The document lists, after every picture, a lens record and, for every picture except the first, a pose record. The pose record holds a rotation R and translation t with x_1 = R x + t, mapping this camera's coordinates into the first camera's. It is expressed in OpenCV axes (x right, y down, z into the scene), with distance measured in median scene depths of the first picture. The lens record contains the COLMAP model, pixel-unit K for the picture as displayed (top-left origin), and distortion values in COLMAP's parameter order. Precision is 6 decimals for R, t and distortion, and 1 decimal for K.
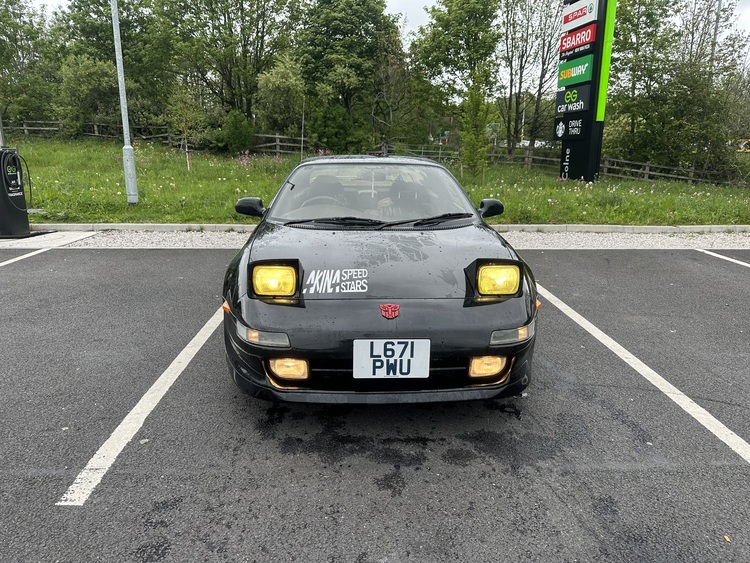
lens RADIAL K [[526.1, 0, 378.2], [0, 526.1, 282.2], [0, 0, 1]] dist [0.040347, -0.062067]
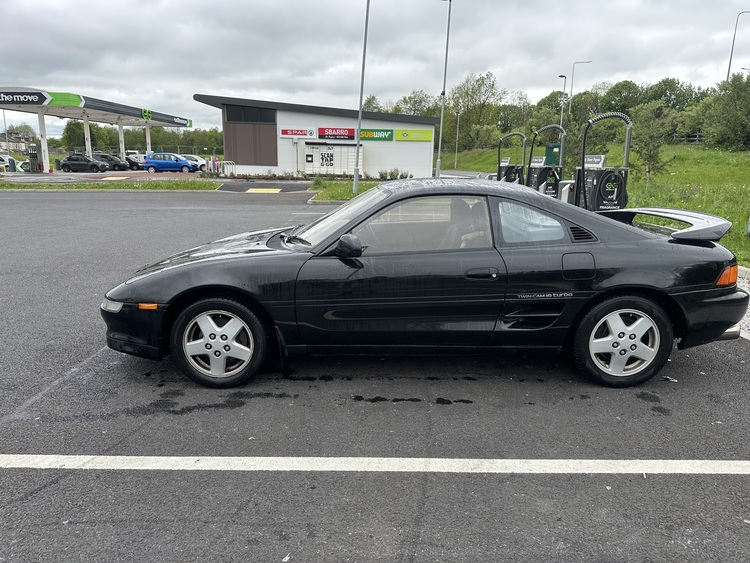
lens RADIAL K [[526.4, 0, 376.7], [0, 526.4, 279.3], [0, 0, 1]] dist [0.036417, -0.056149]
pose [[-0.049809, 0.208066, -0.976846, 0.956679], [-0.246232, 0.945312, 0.213905, -0.262178], [0.967930, 0.251185, 0.004147, 1.009894]]
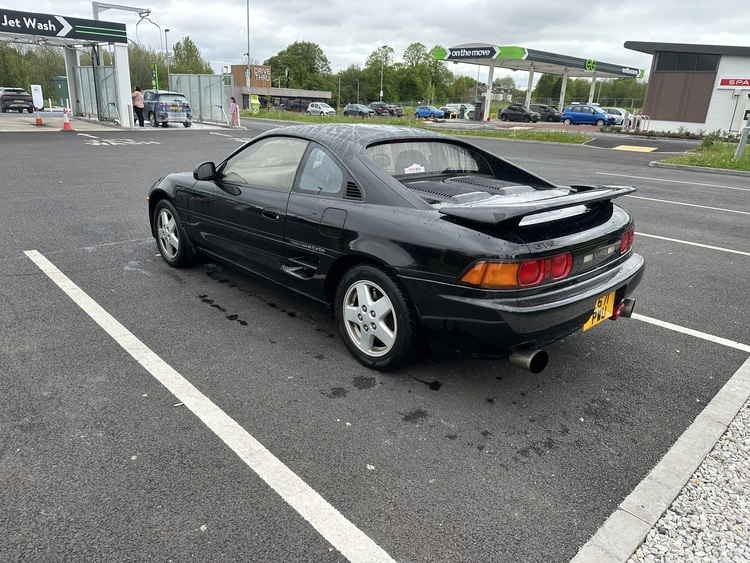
lens RADIAL K [[529.2, 0, 369.8], [0, 529.2, 272.0], [0, 0, 1]] dist [0.036746, -0.039071]
pose [[-0.752277, 0.161766, -0.638679, 0.619557], [-0.202961, 0.865347, 0.458237, -0.472722], [0.626806, 0.474348, -0.618149, 1.809182]]
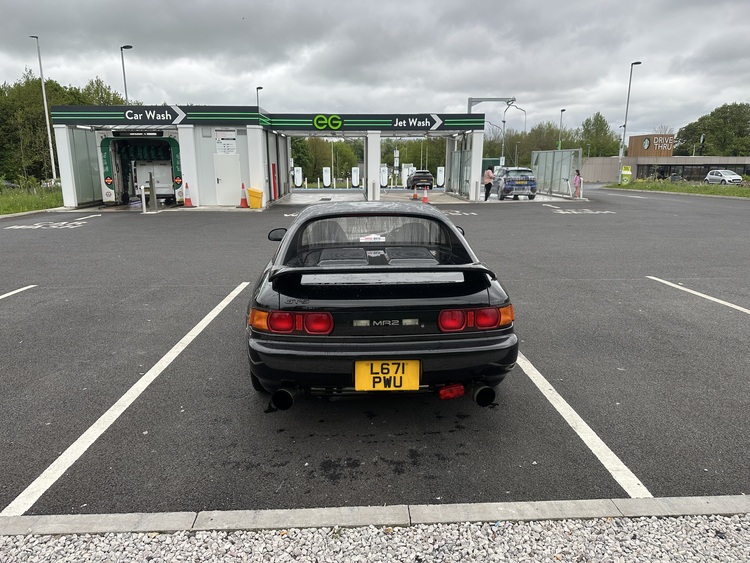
lens RADIAL K [[526.4, 0, 376.7], [0, 526.4, 279.3], [0, 0, 1]] dist [0.036417, -0.056149]
pose [[-0.999977, -0.006115, 0.002934, -0.036228], [-0.004235, 0.900807, 0.434199, -0.598079], [-0.005299, 0.434177, -0.900812, 2.173132]]
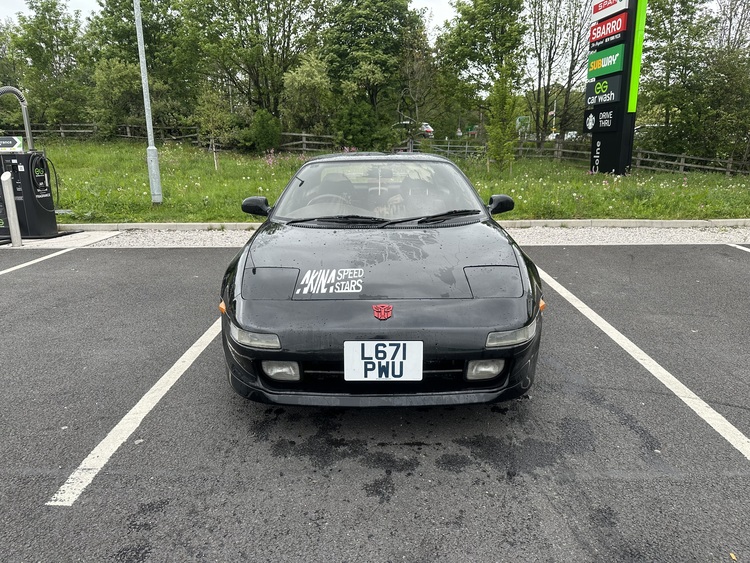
lens RADIAL K [[526.4, 0, 376.7], [0, 526.4, 279.3], [0, 0, 1]] dist [0.036417, -0.056149]
pose [[0.998318, -0.003847, -0.057854, 0.040181], [0.003916, 0.999992, 0.001063, -0.003966], [0.057849, -0.001288, 0.998324, 0.014464]]
